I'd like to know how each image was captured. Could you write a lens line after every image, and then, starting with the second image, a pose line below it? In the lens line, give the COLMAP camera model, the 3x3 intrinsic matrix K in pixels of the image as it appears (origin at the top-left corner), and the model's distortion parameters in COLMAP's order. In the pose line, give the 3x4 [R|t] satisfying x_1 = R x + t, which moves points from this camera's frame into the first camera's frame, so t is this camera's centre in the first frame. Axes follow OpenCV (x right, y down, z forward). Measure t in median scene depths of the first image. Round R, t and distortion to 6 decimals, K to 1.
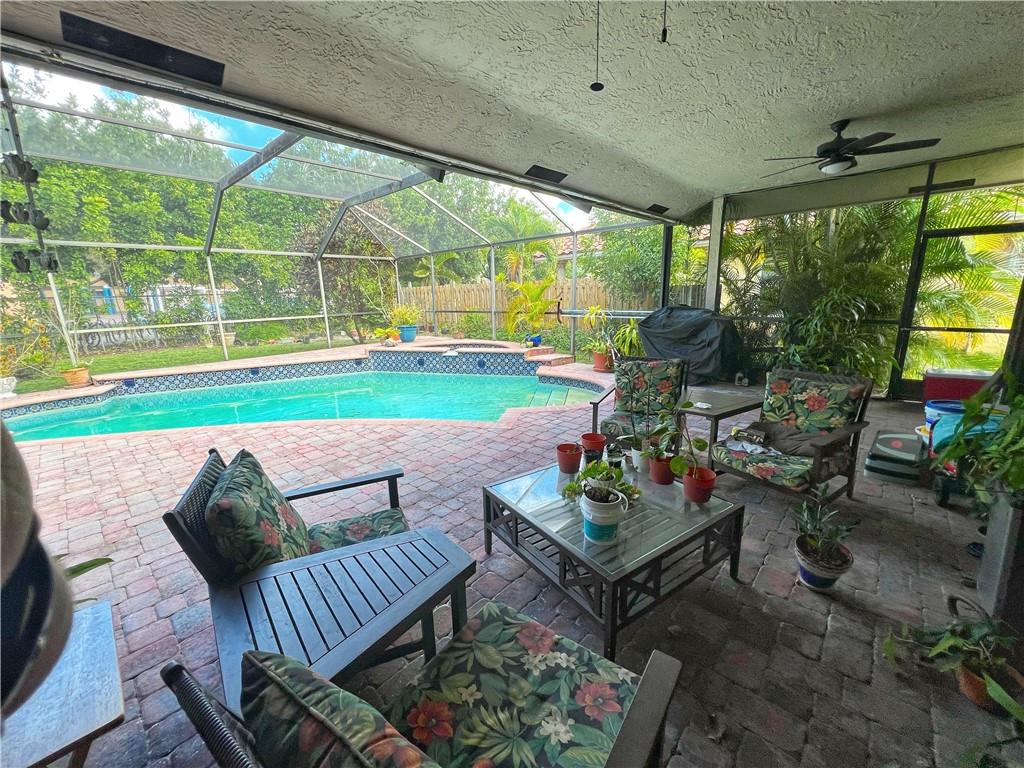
lens RADIAL K [[410.2, 0, 512.0], [0, 410.2, 384.0], [0, 0, 1]] dist [-0.001425, -0.000038]
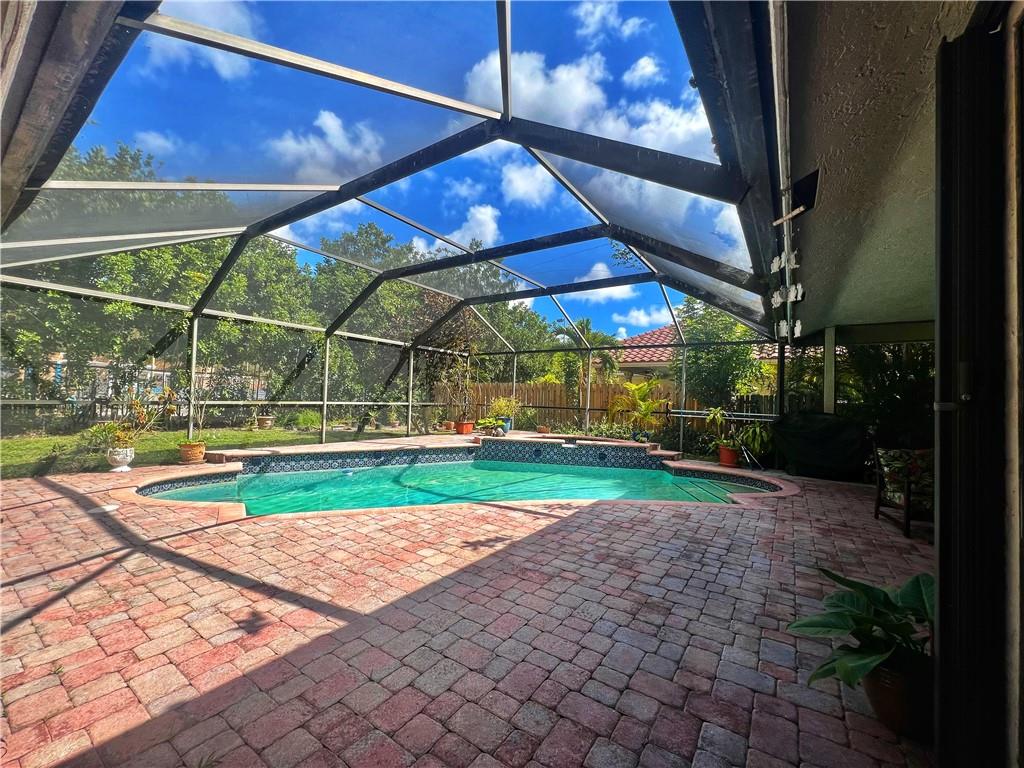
lens RADIAL K [[410.2, 0, 512.0], [0, 410.2, 384.0], [0, 0, 1]] dist [-0.001425, -0.000038]
pose [[0.987778, 0.065310, 0.141524, -0.479915], [-0.027700, 0.967082, -0.252954, 0.044458], [-0.153386, 0.245942, 0.957071, -0.008416]]
